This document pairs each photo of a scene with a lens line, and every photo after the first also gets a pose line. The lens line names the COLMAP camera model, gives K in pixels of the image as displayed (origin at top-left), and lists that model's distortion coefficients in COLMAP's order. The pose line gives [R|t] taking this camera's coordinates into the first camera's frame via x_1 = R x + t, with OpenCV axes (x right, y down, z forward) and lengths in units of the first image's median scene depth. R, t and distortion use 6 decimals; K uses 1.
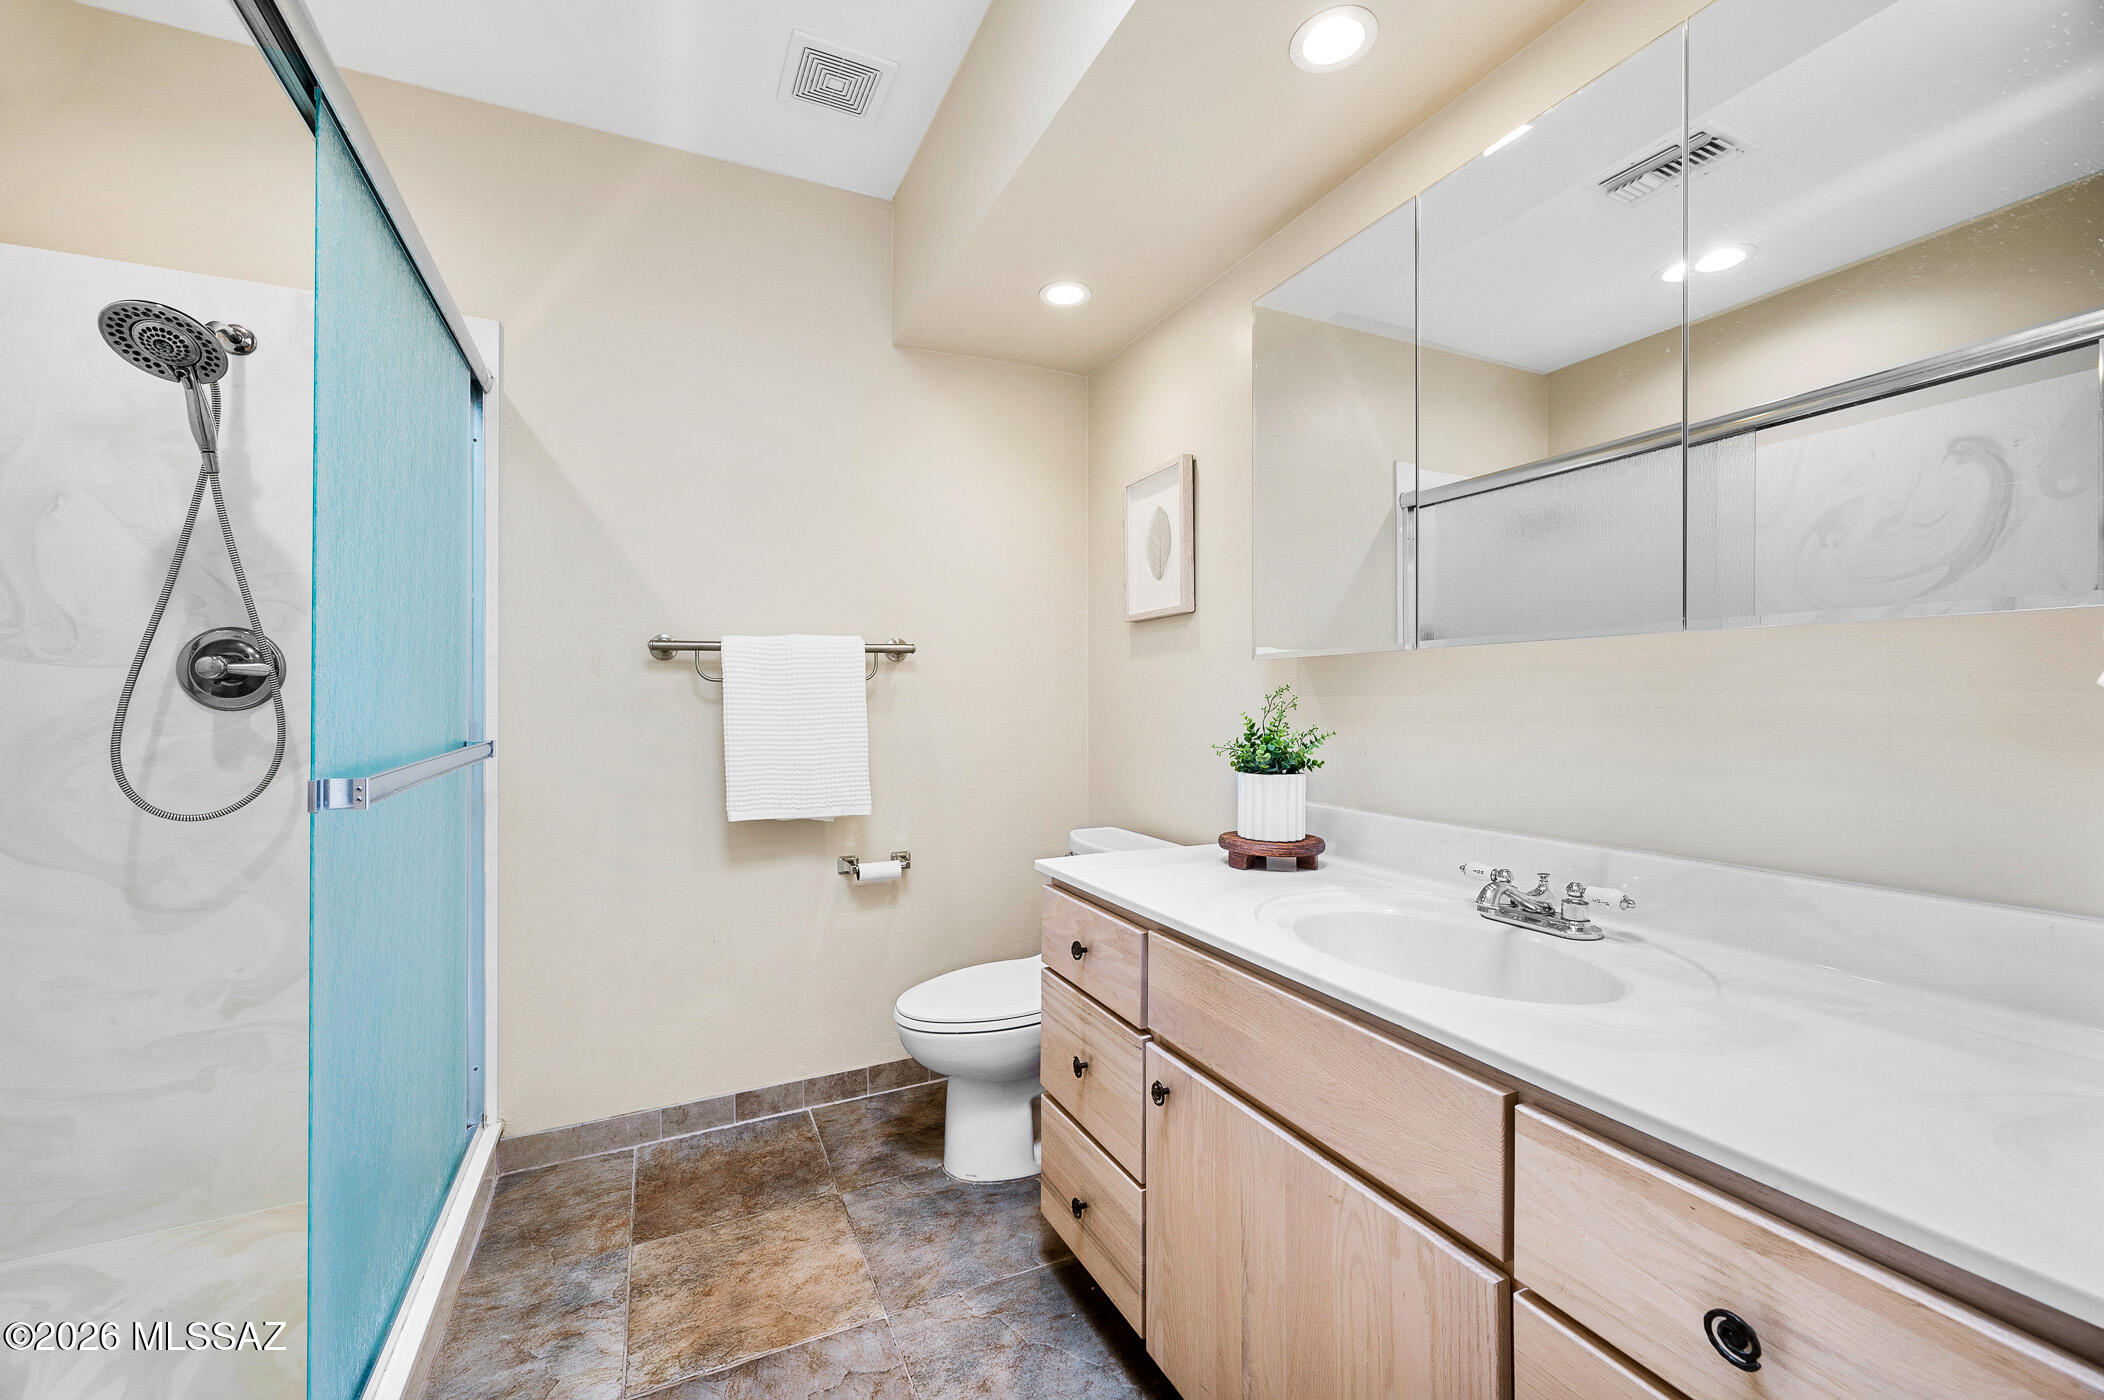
lens RADIAL K [[837.6, 0, 1053.7], [0, 837.6, 702.6], [0, 0, 1]] dist [0.001982, -0.000012]
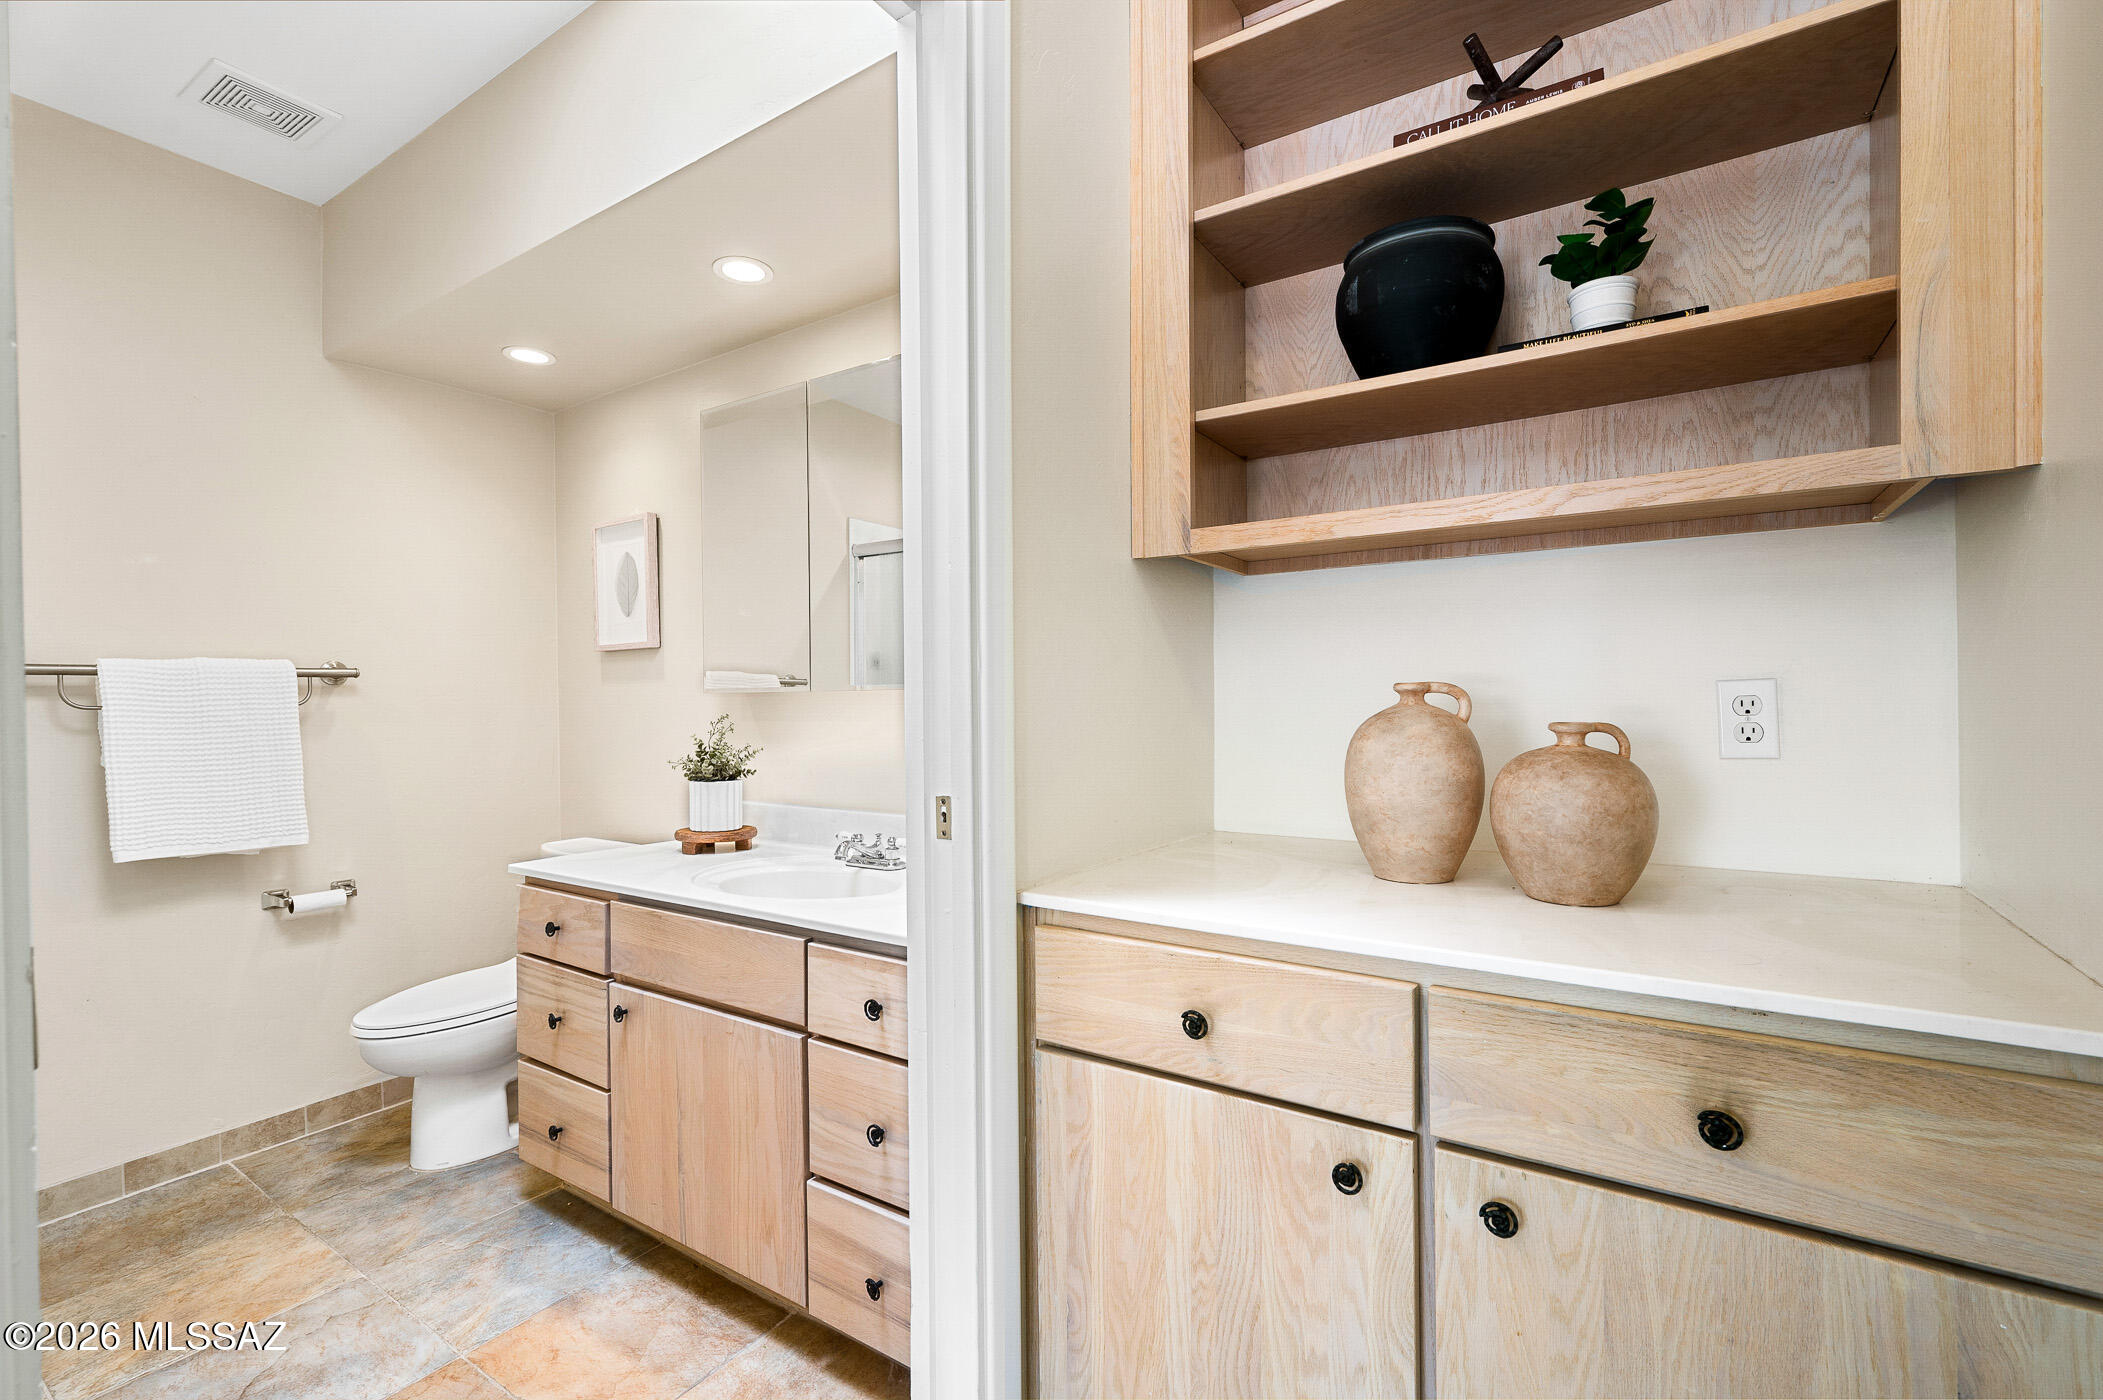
lens RADIAL K [[924.1, 0, 1053.4], [0, 924.1, 716.3], [0, 0, 1]] dist [-0.000280, 0.000250]
pose [[0.862585, -0.012870, 0.505749, -0.014337], [0.007539, 0.999892, 0.012588, -0.027166], [-0.505857, -0.007045, 0.862589, -0.452488]]
